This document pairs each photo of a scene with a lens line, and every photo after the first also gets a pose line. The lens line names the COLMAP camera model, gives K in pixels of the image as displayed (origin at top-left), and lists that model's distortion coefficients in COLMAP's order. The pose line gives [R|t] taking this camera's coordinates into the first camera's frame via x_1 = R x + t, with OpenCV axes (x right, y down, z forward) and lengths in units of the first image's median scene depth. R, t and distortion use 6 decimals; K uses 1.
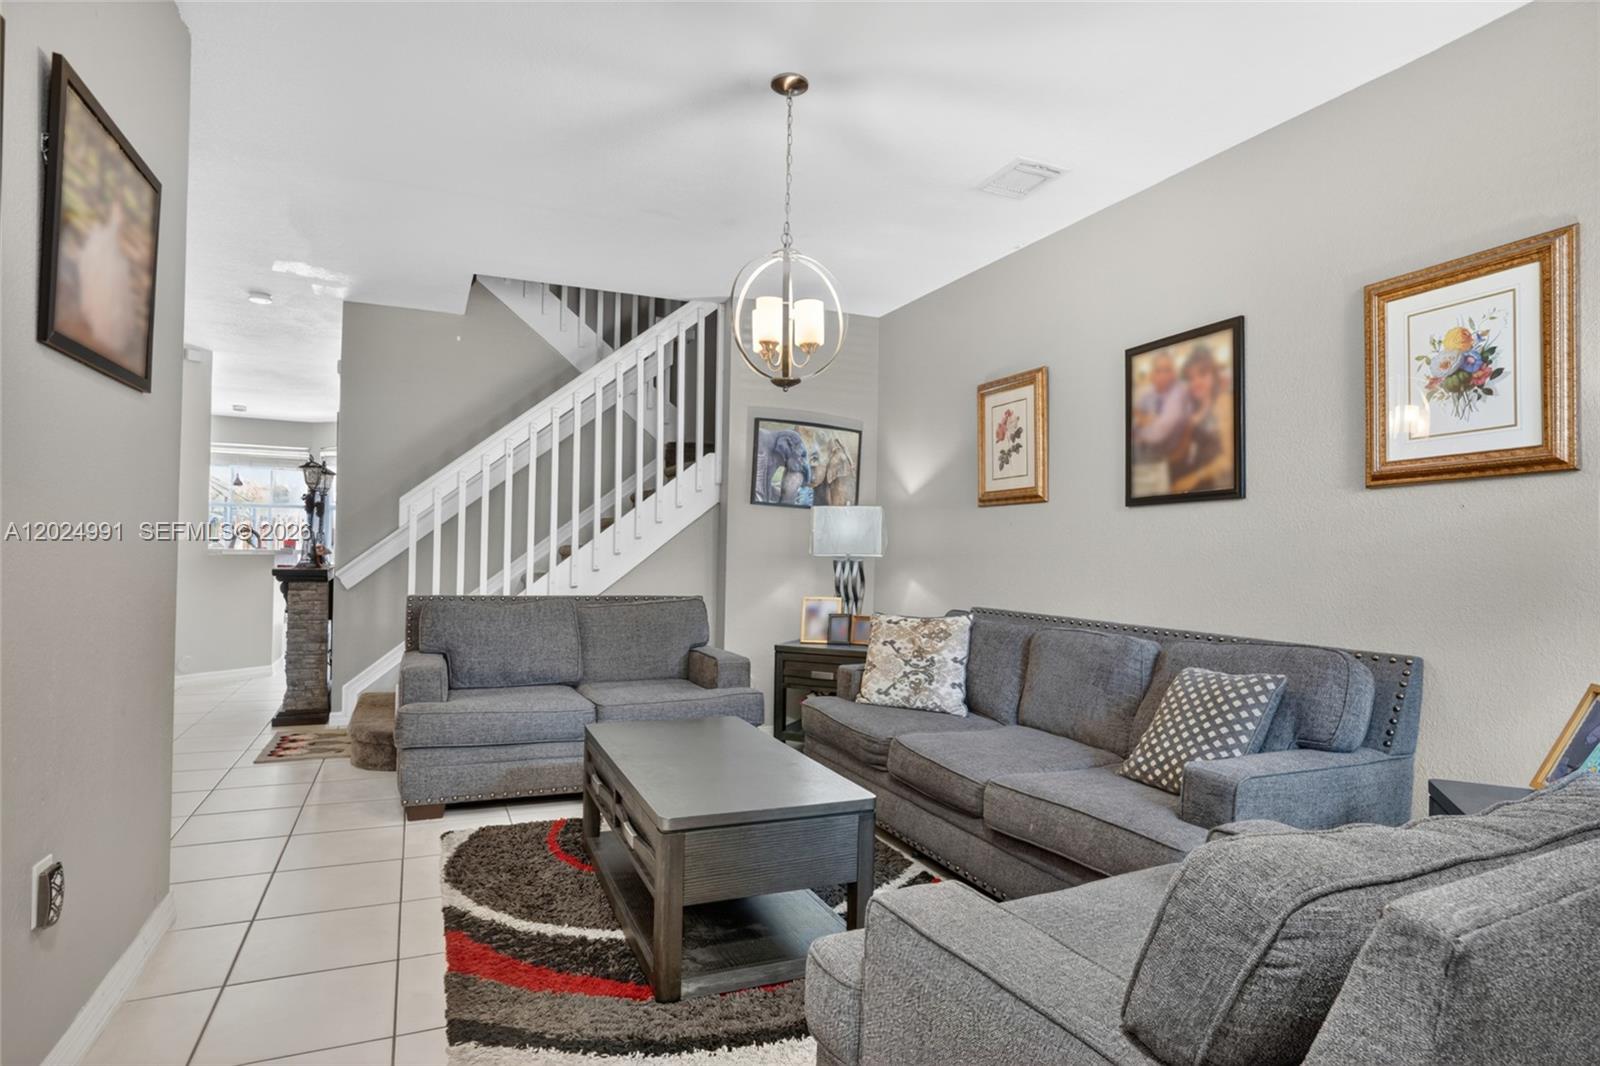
lens RADIAL K [[903.3, 0, 802.9], [0, 903.3, 545.6], [0, 0, 1]] dist [-0.041184, 0.036211]
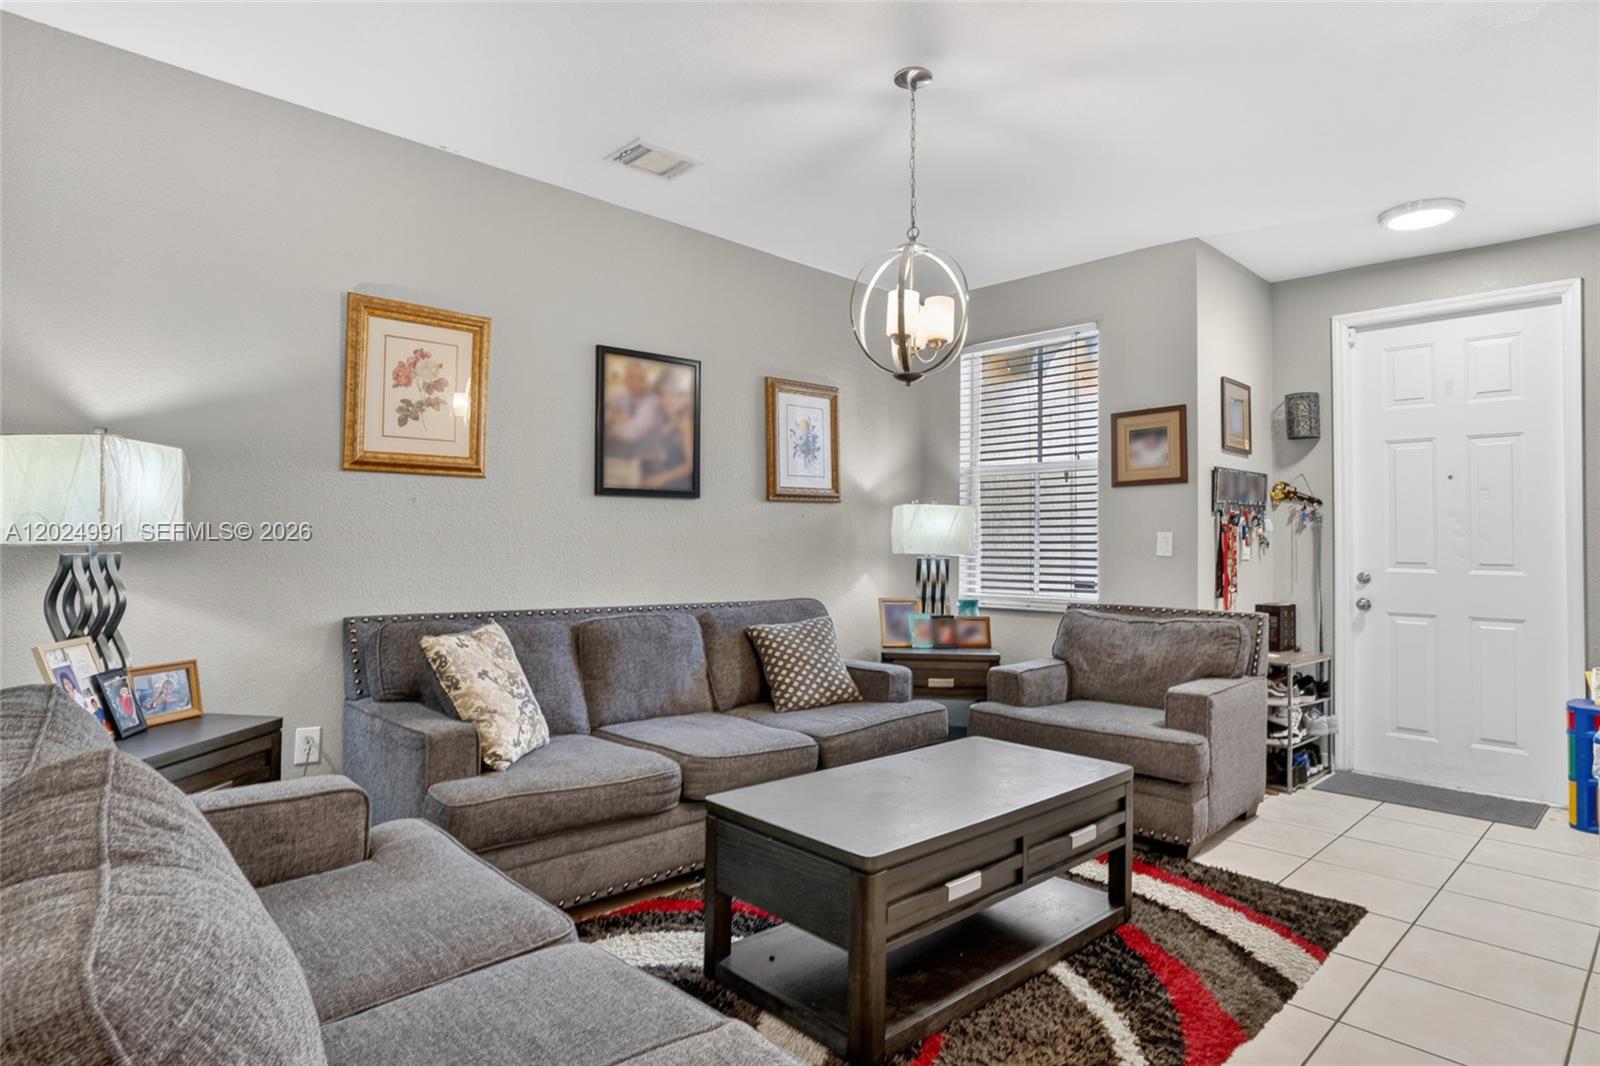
lens RADIAL K [[900.6, 0, 805.4], [0, 900.6, 514.1], [0, 0, 1]] dist [-0.038029, 0.000496]
pose [[-0.360256, 0.014632, 0.932739, -0.794243], [-0.022169, 0.999460, -0.024241, -0.001578], [-0.932590, -0.029411, -0.359738, 1.302510]]
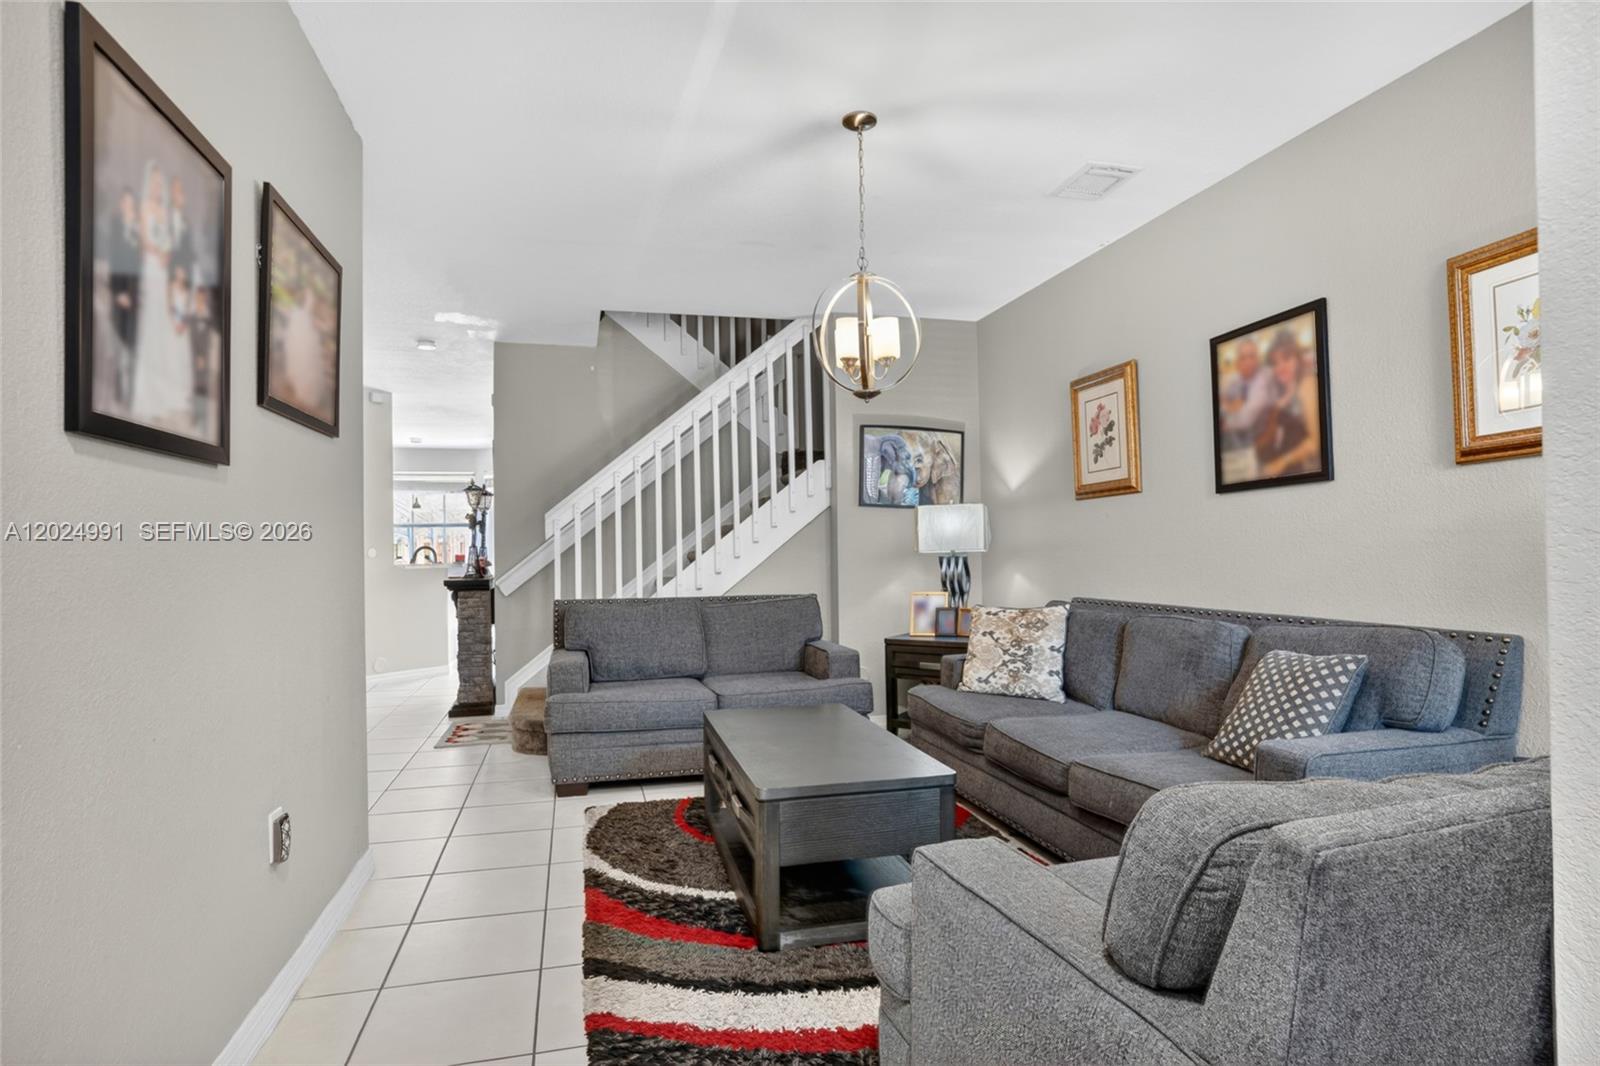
lens RADIAL K [[903.3, 0, 802.9], [0, 903.3, 545.6], [0, 0, 1]] dist [-0.041184, 0.036211]
pose [[0.985150, -0.035325, -0.168023, 0.076603], [0.035197, 0.999373, -0.003737, 0.002736], [0.168050, -0.002233, 0.985776, -0.081966]]
